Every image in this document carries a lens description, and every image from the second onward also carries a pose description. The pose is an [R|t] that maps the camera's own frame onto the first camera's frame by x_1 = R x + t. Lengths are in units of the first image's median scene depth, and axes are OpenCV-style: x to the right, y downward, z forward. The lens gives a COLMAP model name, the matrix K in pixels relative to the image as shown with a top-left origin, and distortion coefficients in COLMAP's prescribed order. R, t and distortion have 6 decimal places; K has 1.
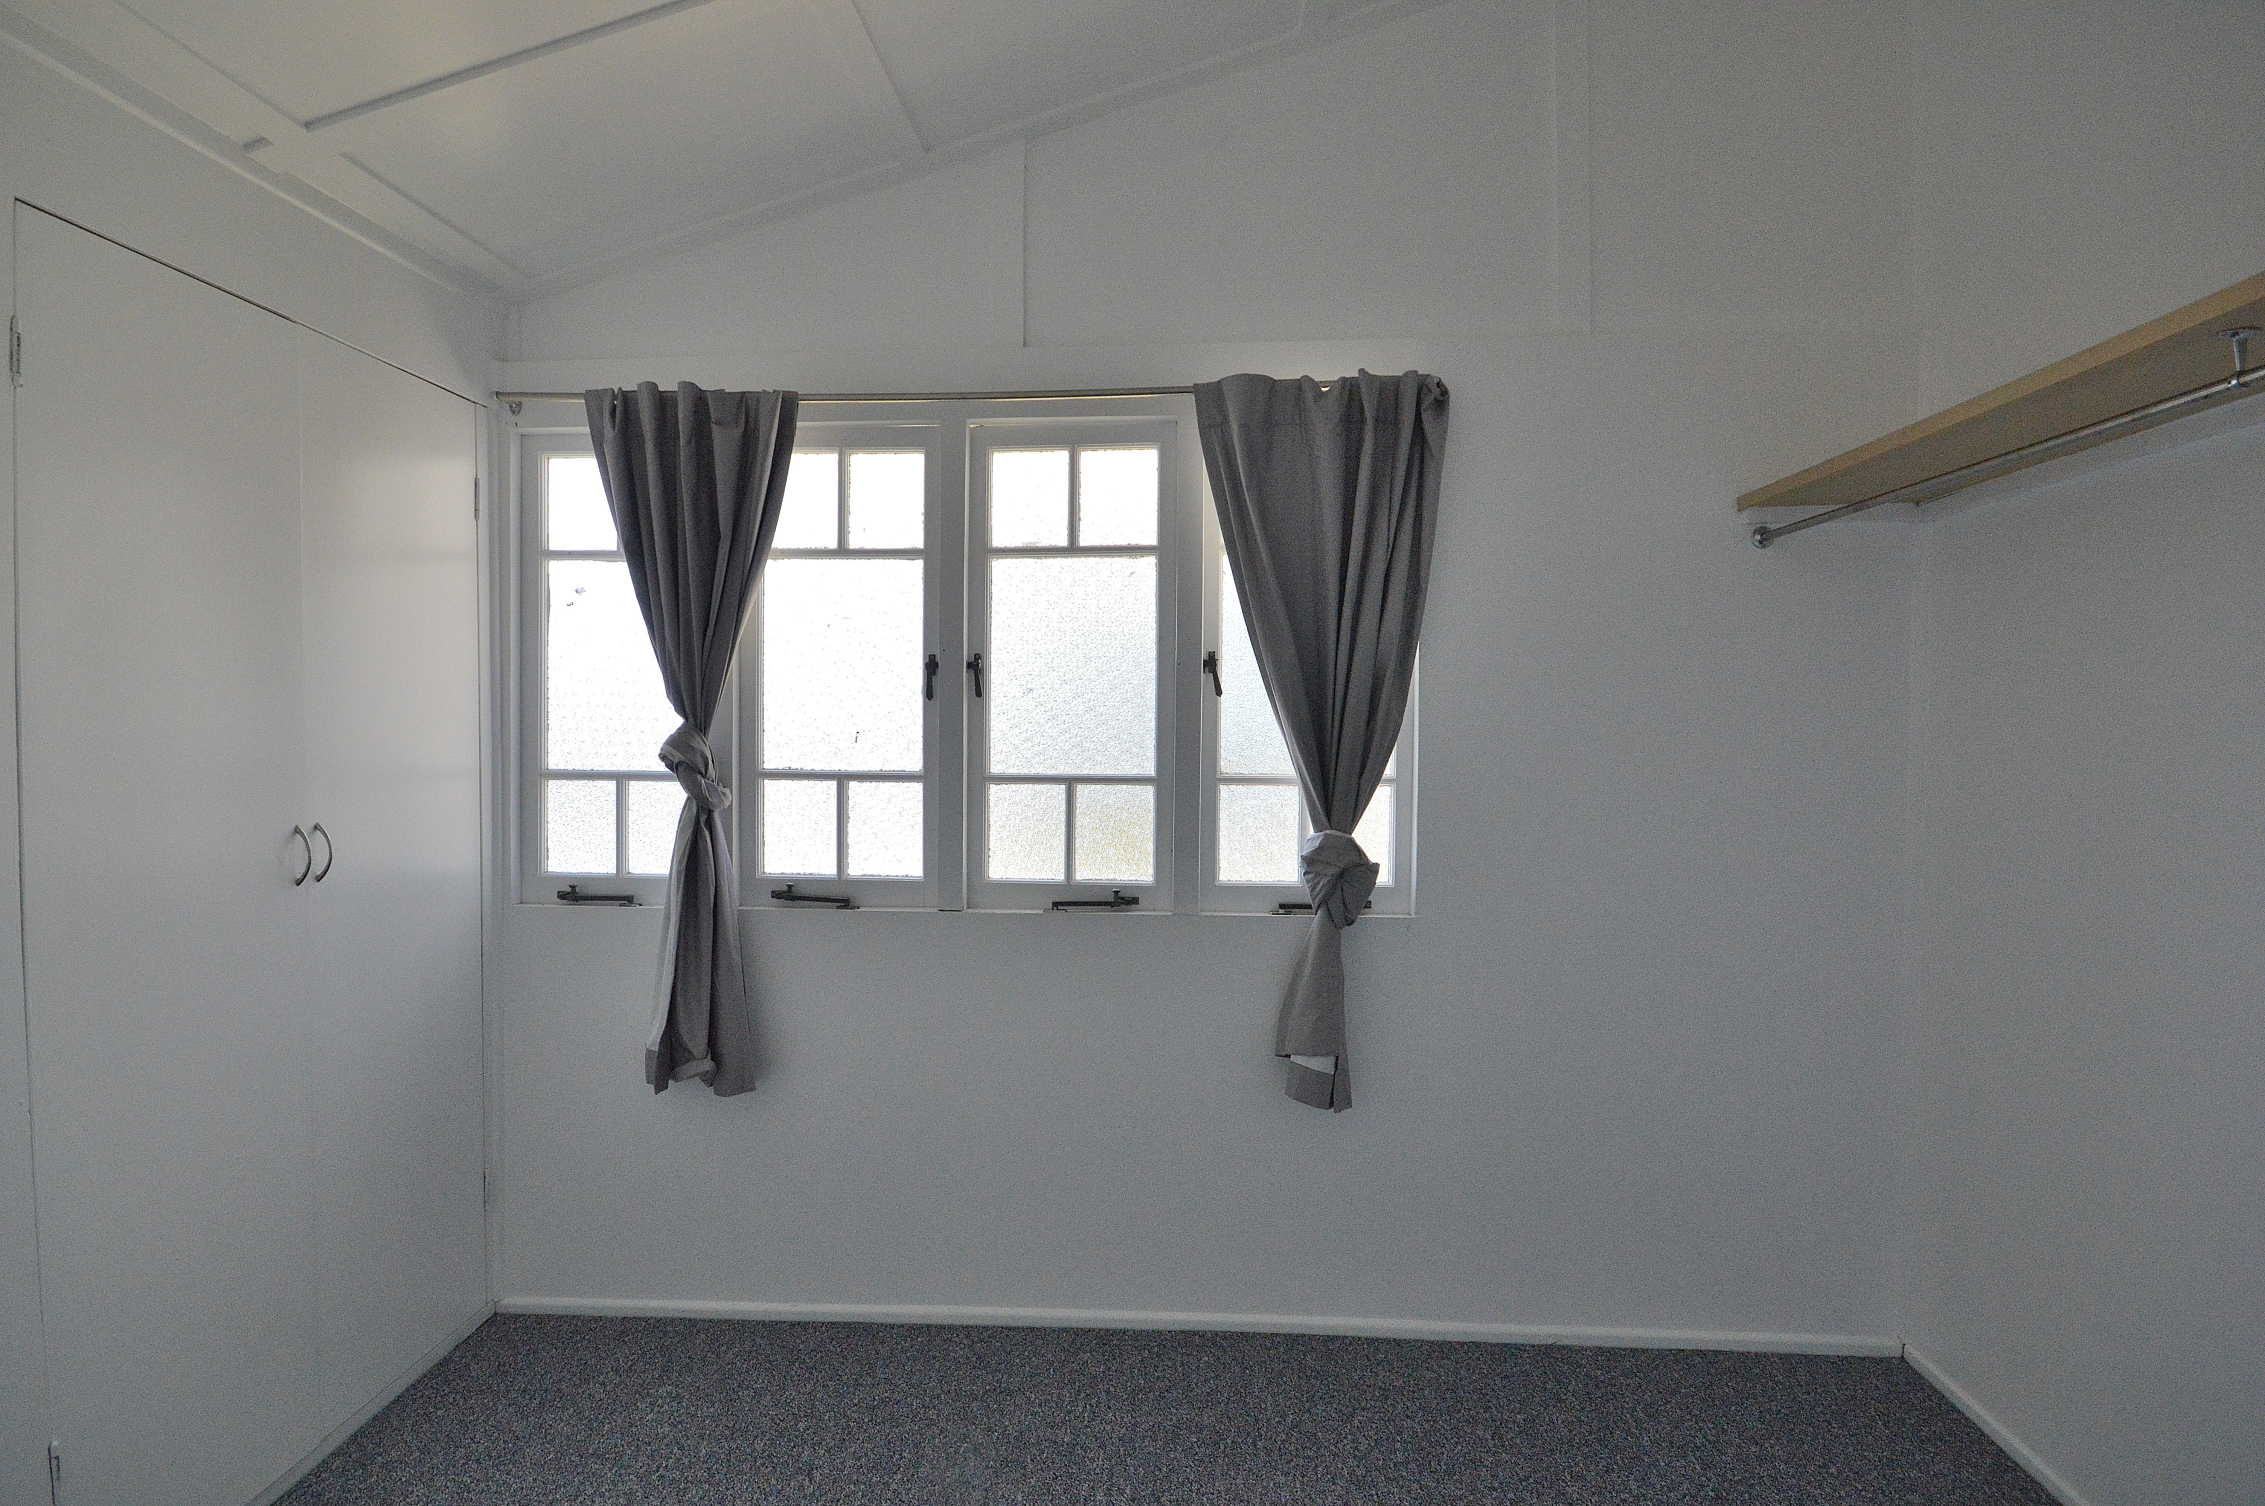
lens RADIAL K [[1051.2, 0, 1145.4], [0, 1051.2, 753.1], [0, 0, 1]] dist [-0.004496, -0.000772]
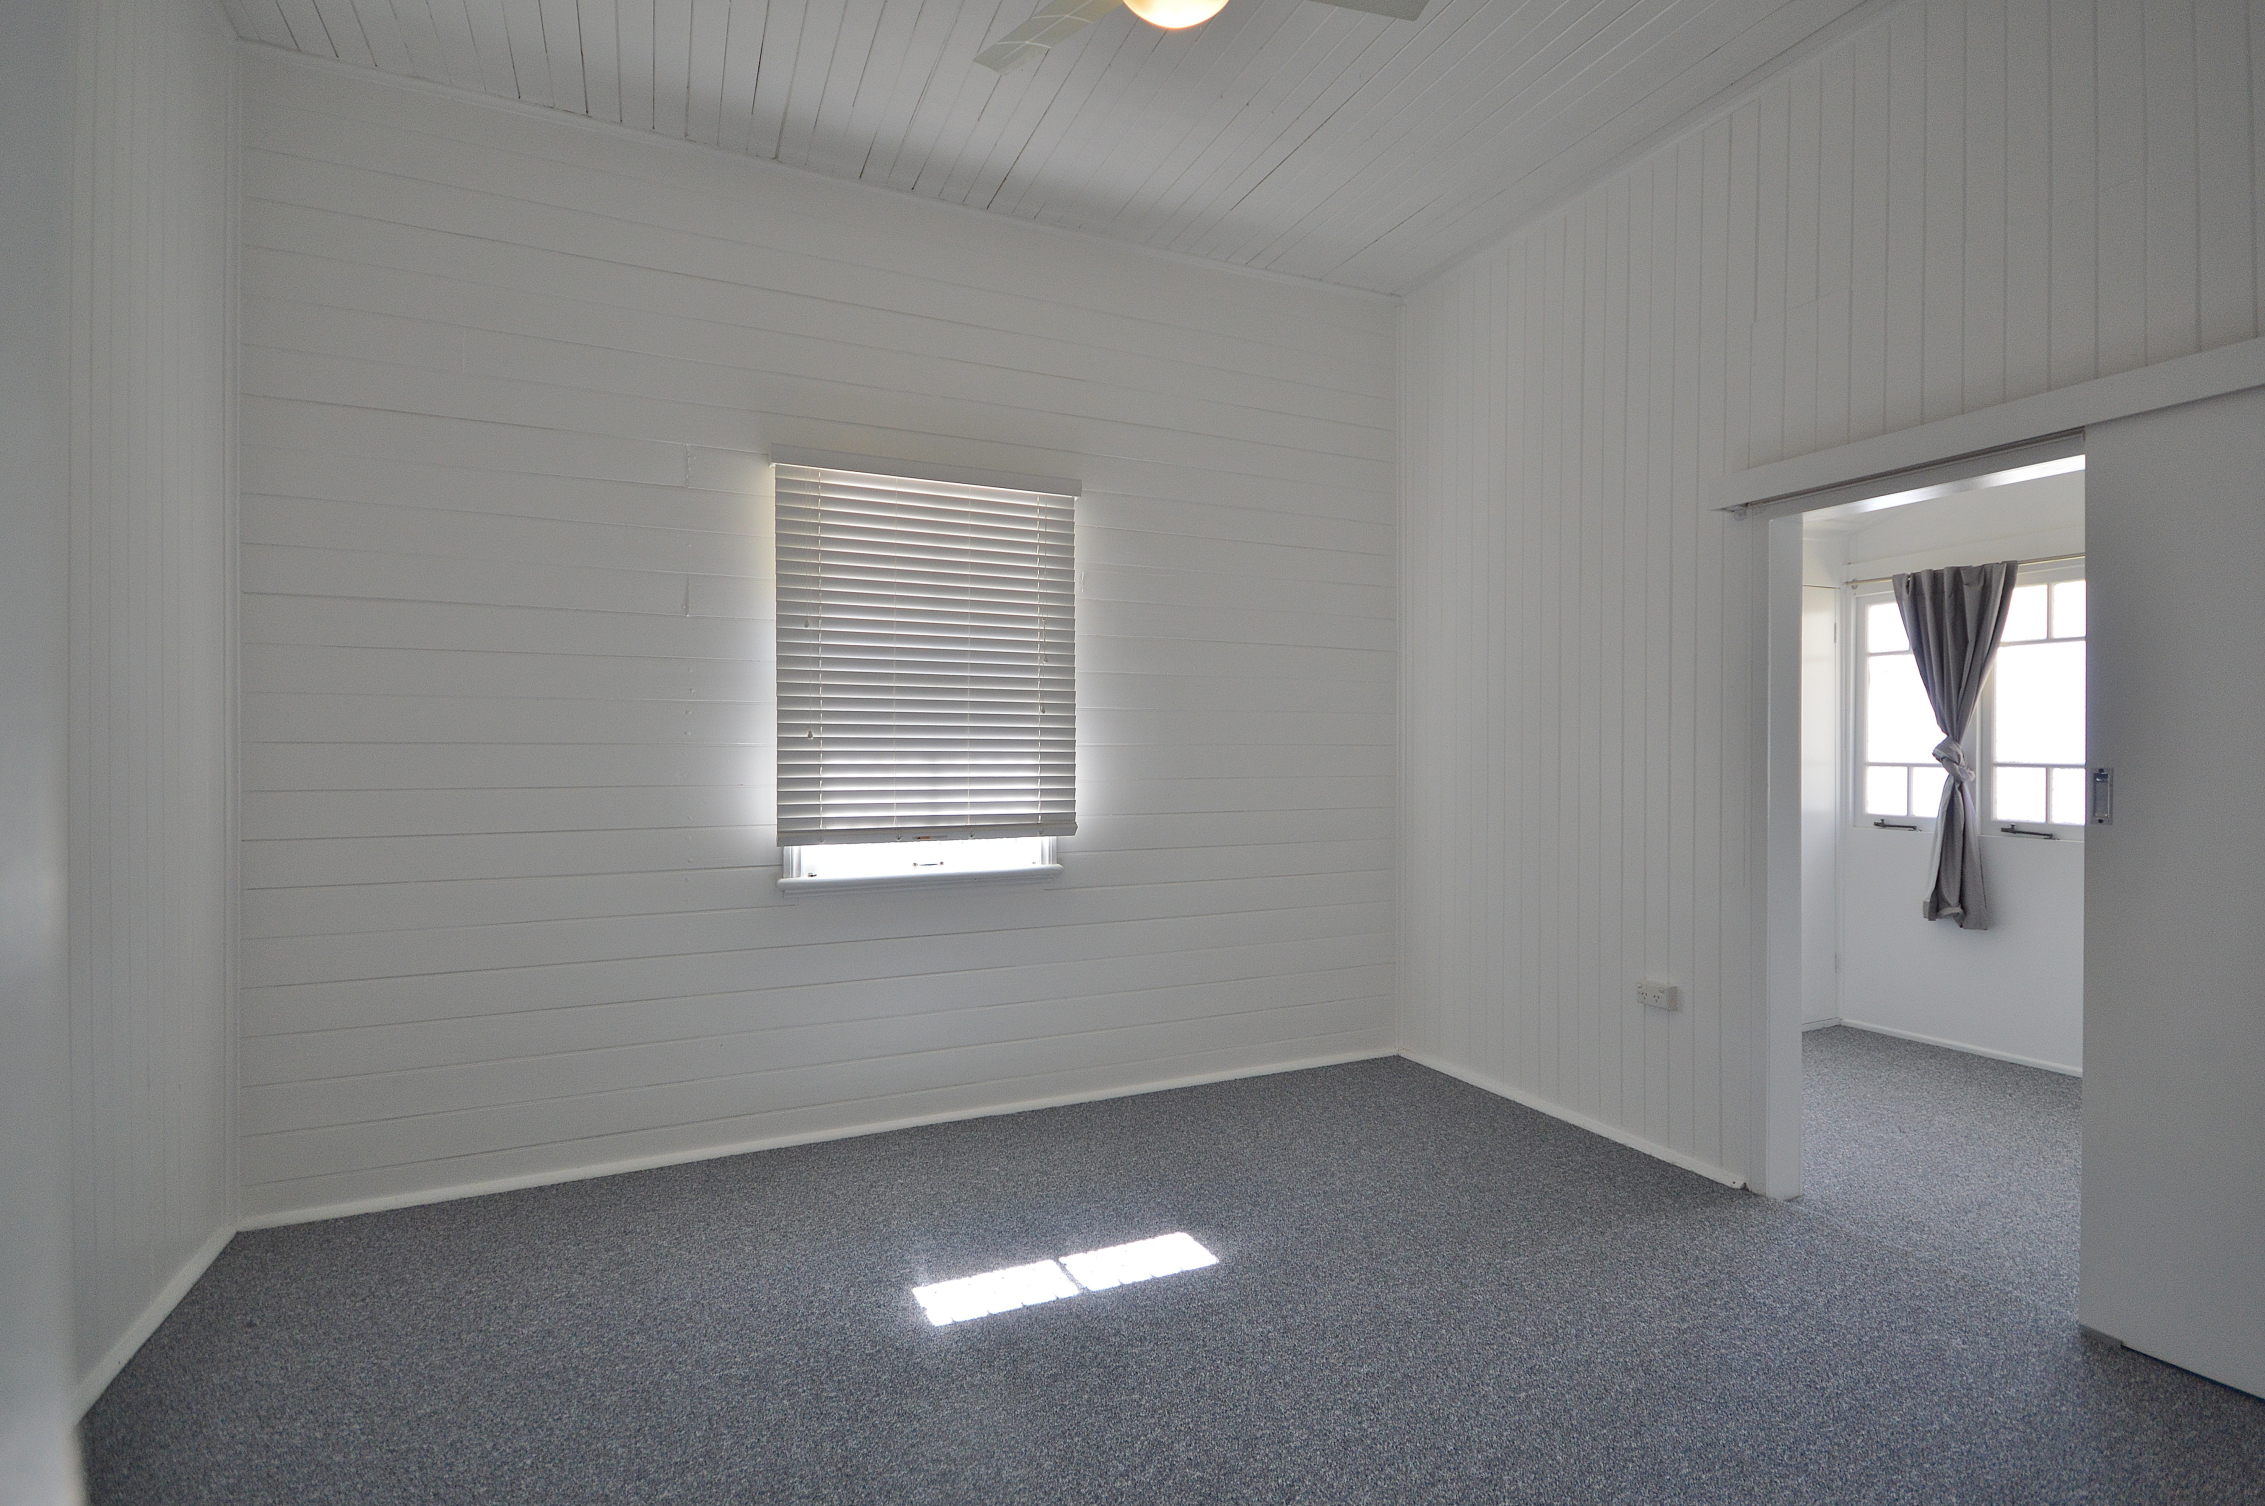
lens RADIAL K [[1051.2, 0, 1145.4], [0, 1051.2, 753.1], [0, 0, 1]] dist [-0.004496, -0.000772]
pose [[0.479966, -0.007003, -0.877259, 0.549793], [-0.026399, 0.999400, -0.022421, 0.083843], [0.876890, 0.033920, 0.479493, -1.227225]]
